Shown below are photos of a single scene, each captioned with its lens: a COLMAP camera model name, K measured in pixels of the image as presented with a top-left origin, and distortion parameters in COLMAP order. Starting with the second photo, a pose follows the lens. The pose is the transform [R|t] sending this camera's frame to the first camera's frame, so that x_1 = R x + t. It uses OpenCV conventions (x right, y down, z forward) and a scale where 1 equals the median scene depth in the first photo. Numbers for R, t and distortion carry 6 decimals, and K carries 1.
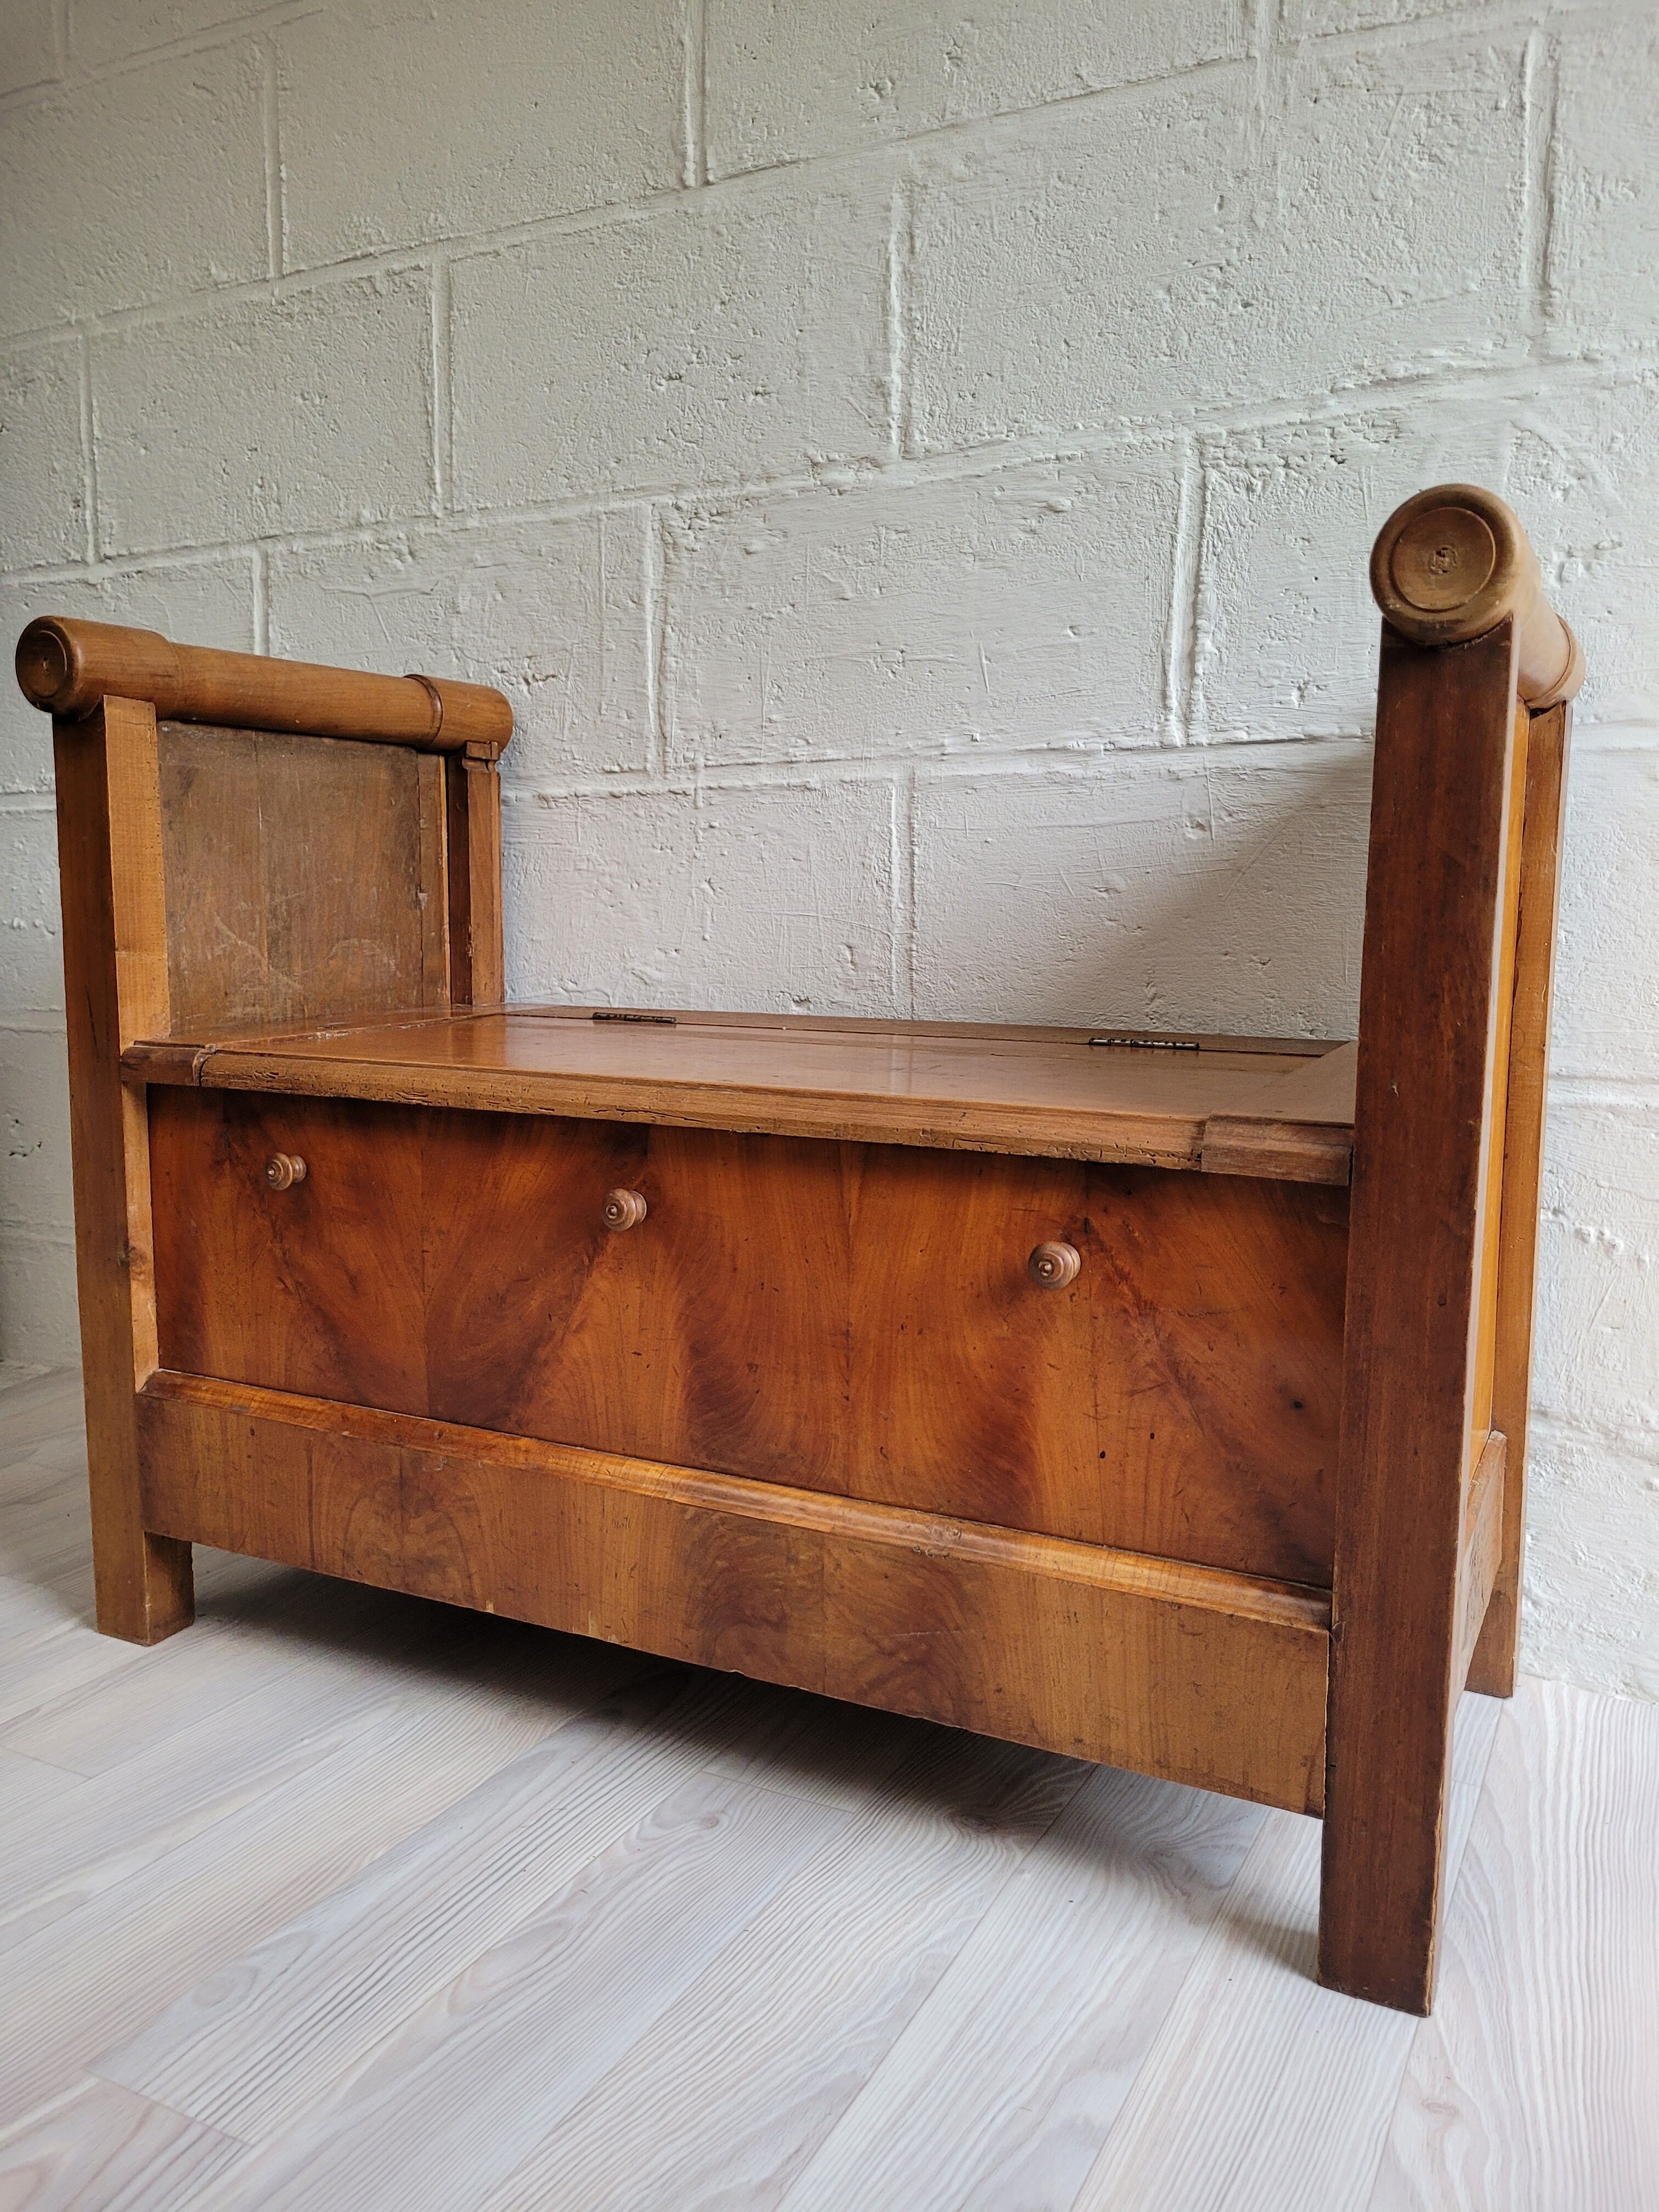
lens RADIAL K [[1676.9, 0, 842.3], [0, 1676.9, 1108.5], [0, 0, 1]] dist [0.042414, -0.041987]
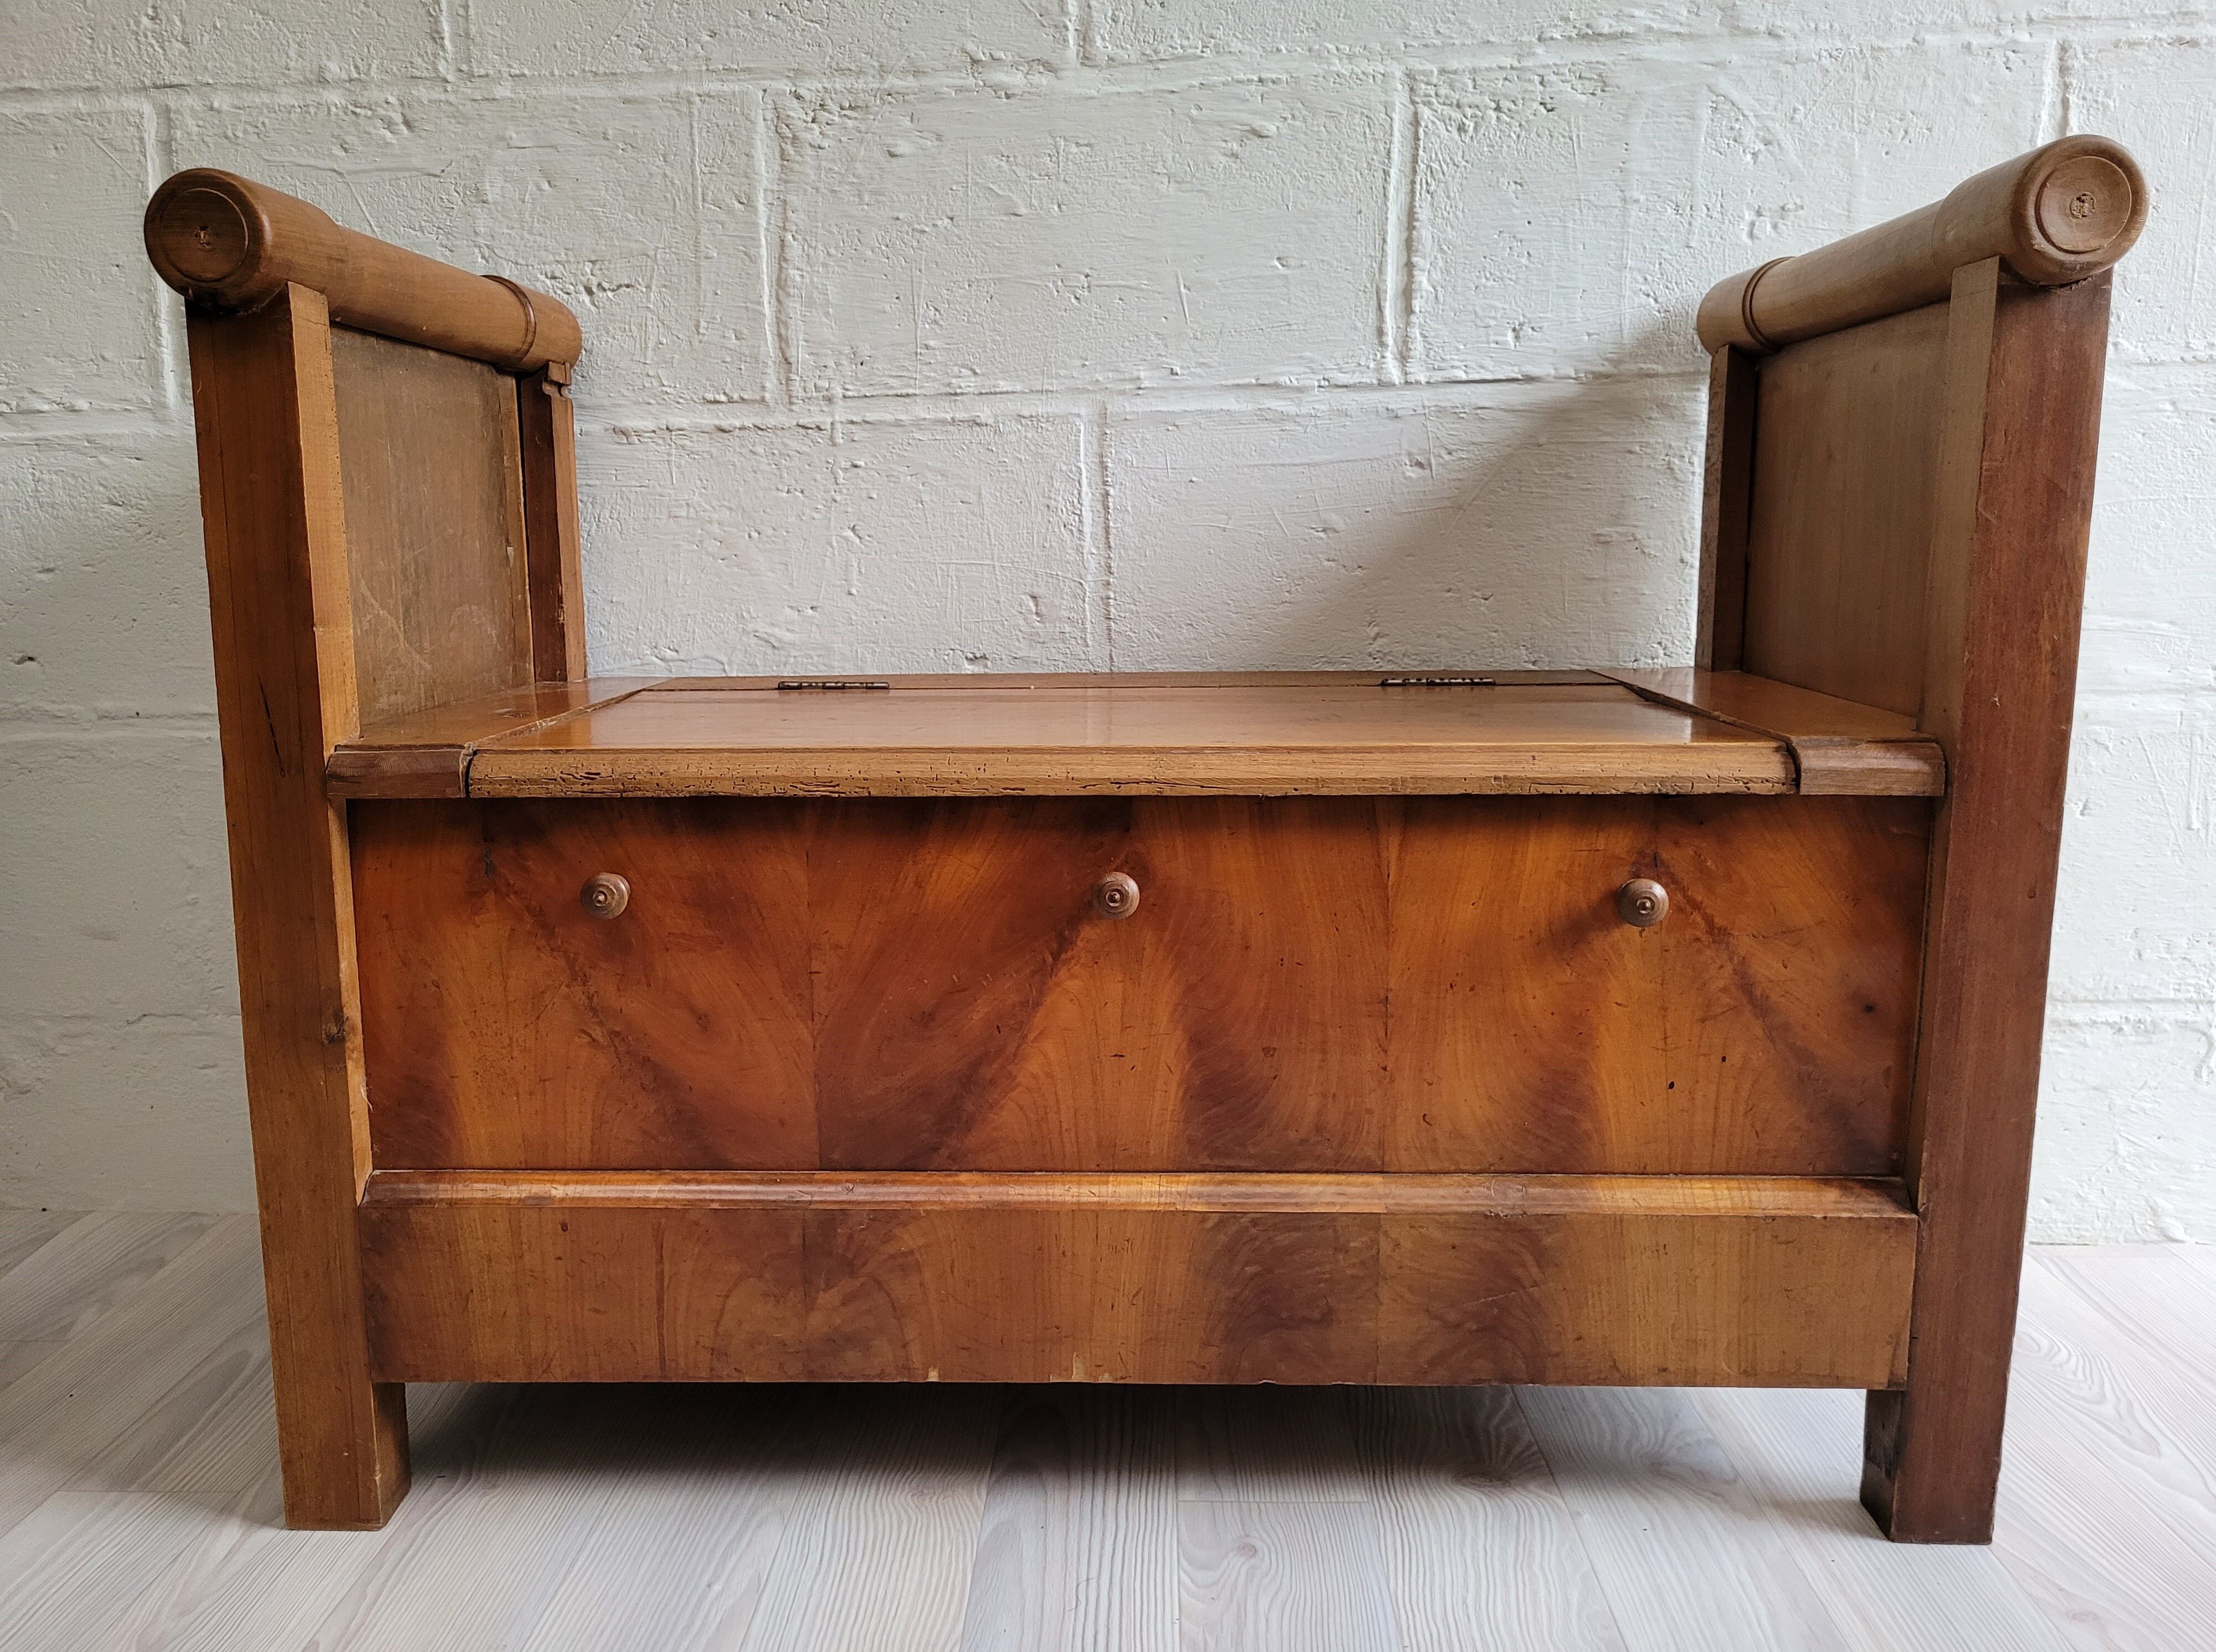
lens RADIAL K [[1687.3, 0, 1080.5], [0, 1687.3, 806.6], [0, 0, 1]] dist [0.038538, -0.035411]
pose [[0.906970, -0.080926, 0.413347, -0.411267], [0.070971, 0.996700, 0.039410, -0.018108], [-0.415172, -0.006408, 0.909720, 0.162209]]
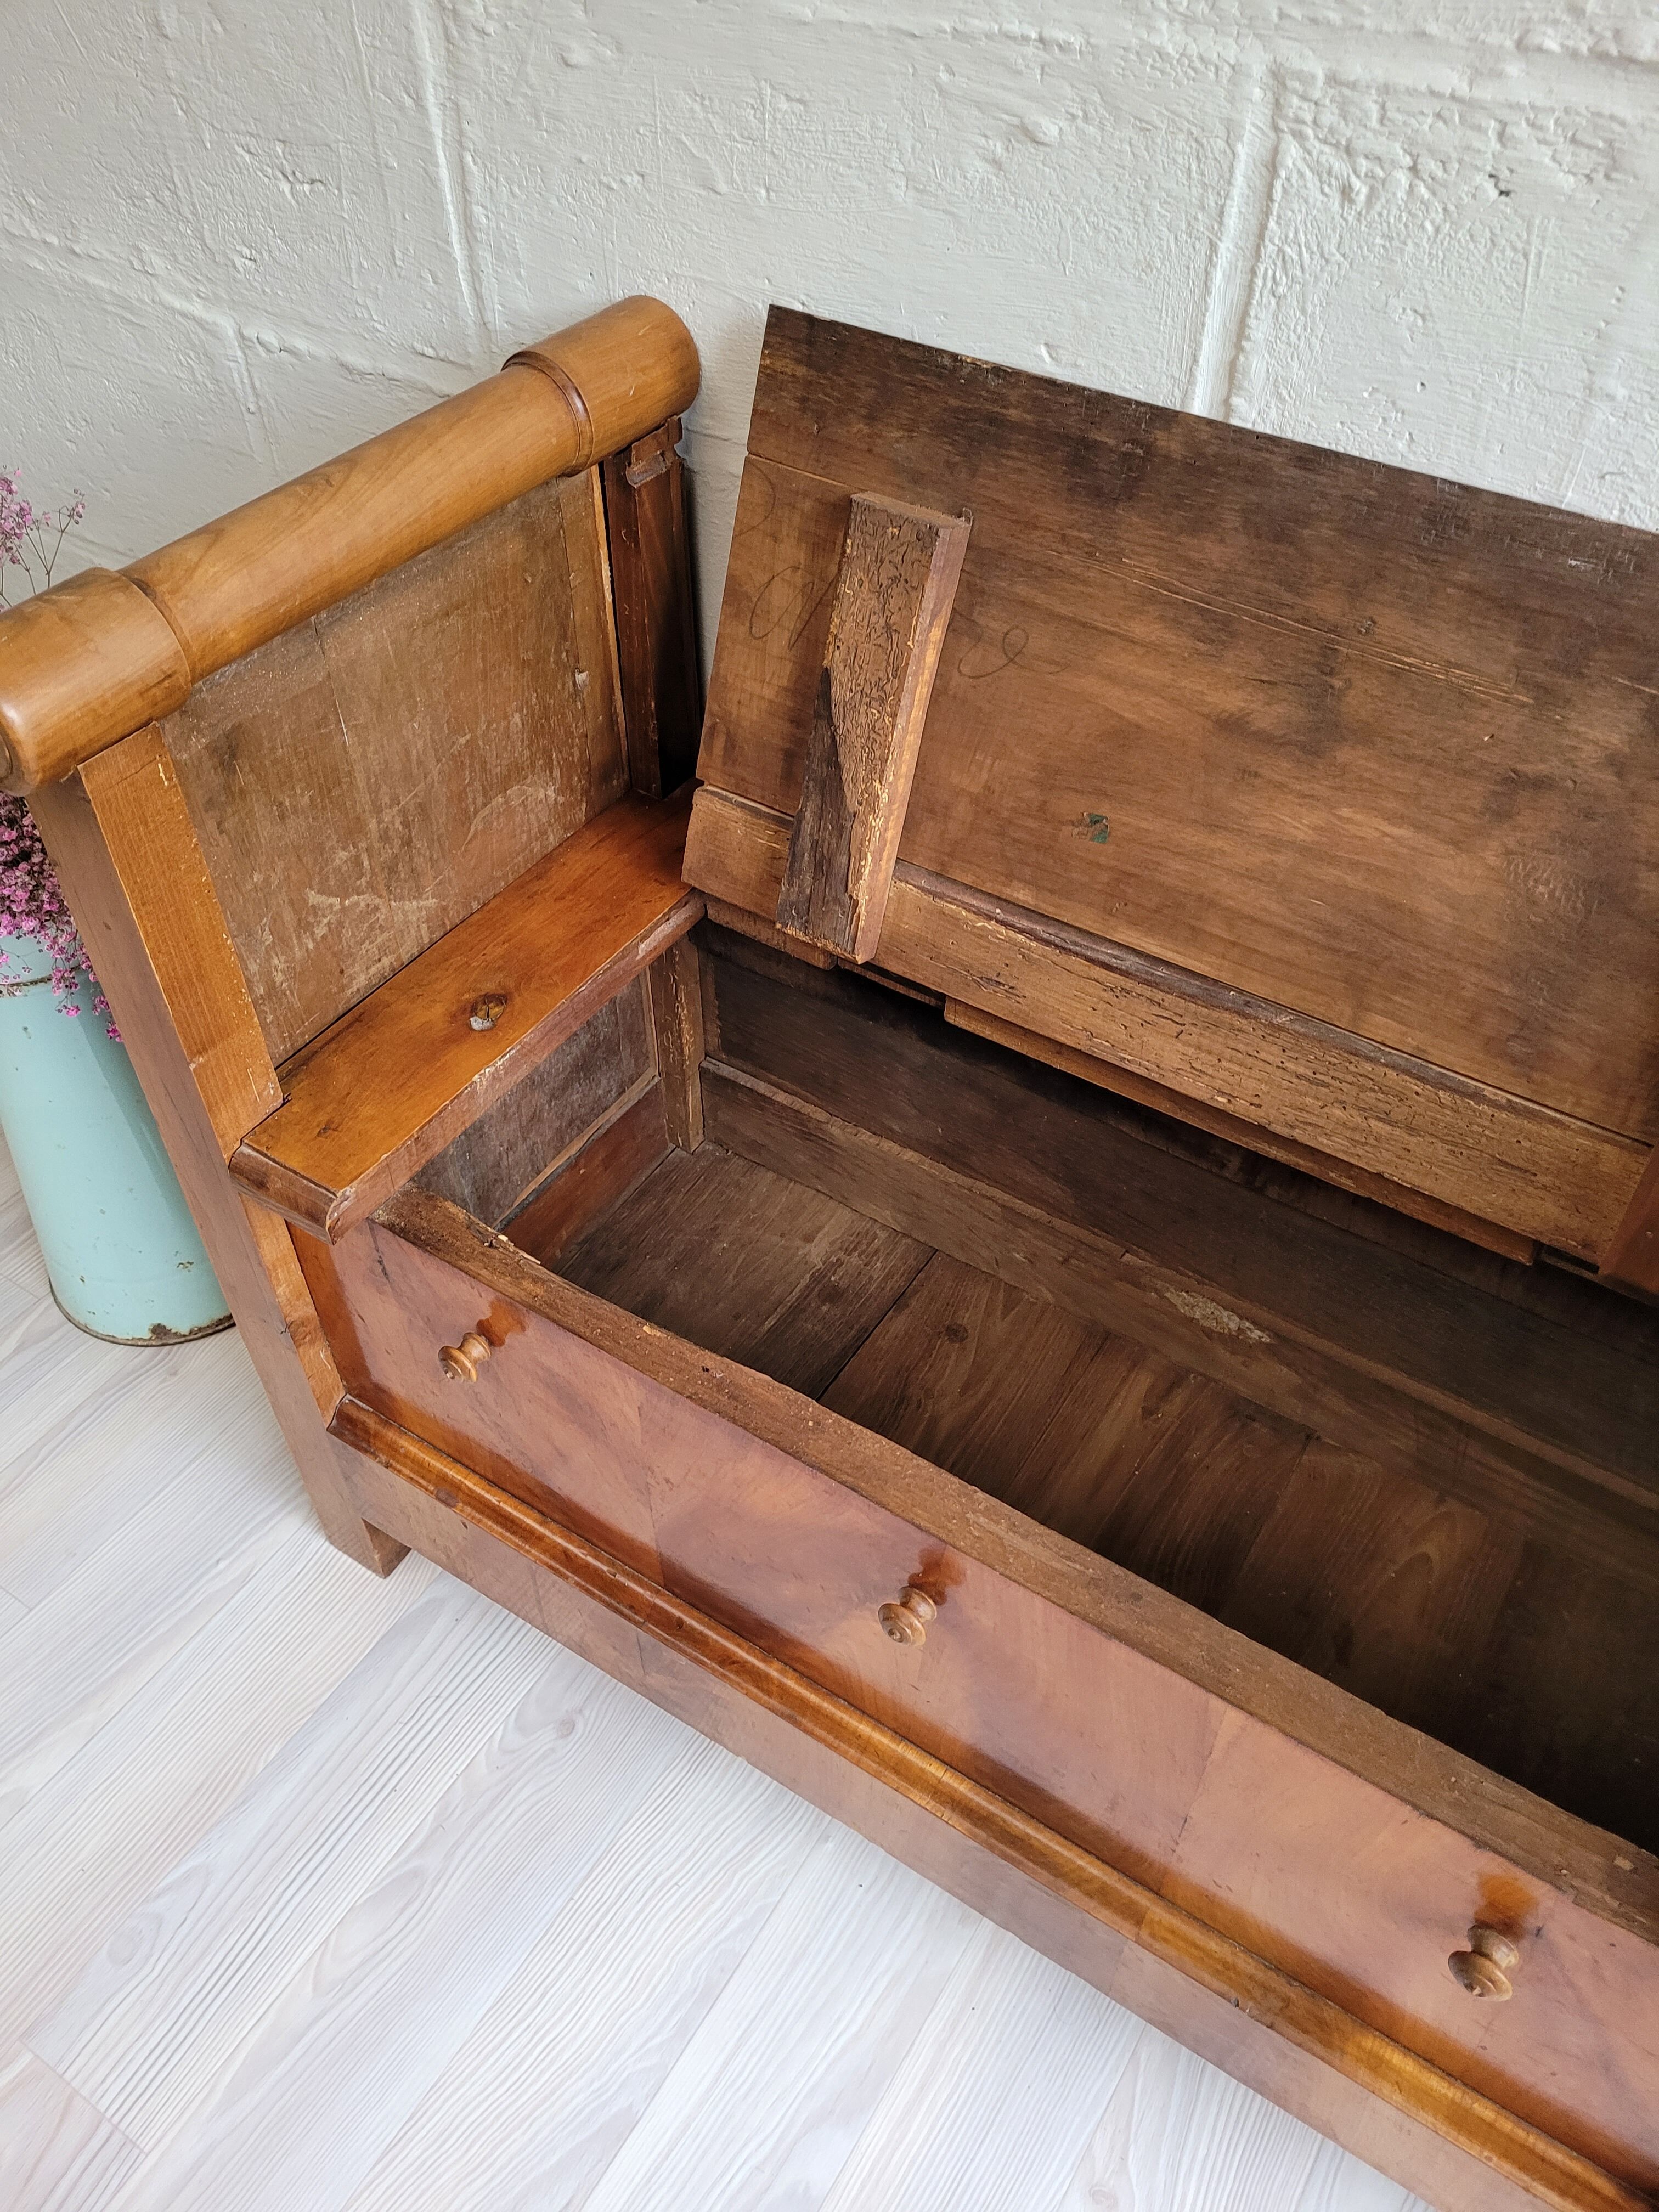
lens RADIAL K [[1676.9, 0, 856.5], [0, 1676.9, 1125.1], [0, 0, 1]] dist [0.042414, -0.041987]
pose [[0.995427, 0.064406, -0.070551, 0.133051], [-0.005612, 0.776687, 0.629862, -0.474256], [0.095363, -0.626586, 0.773496, 0.328789]]
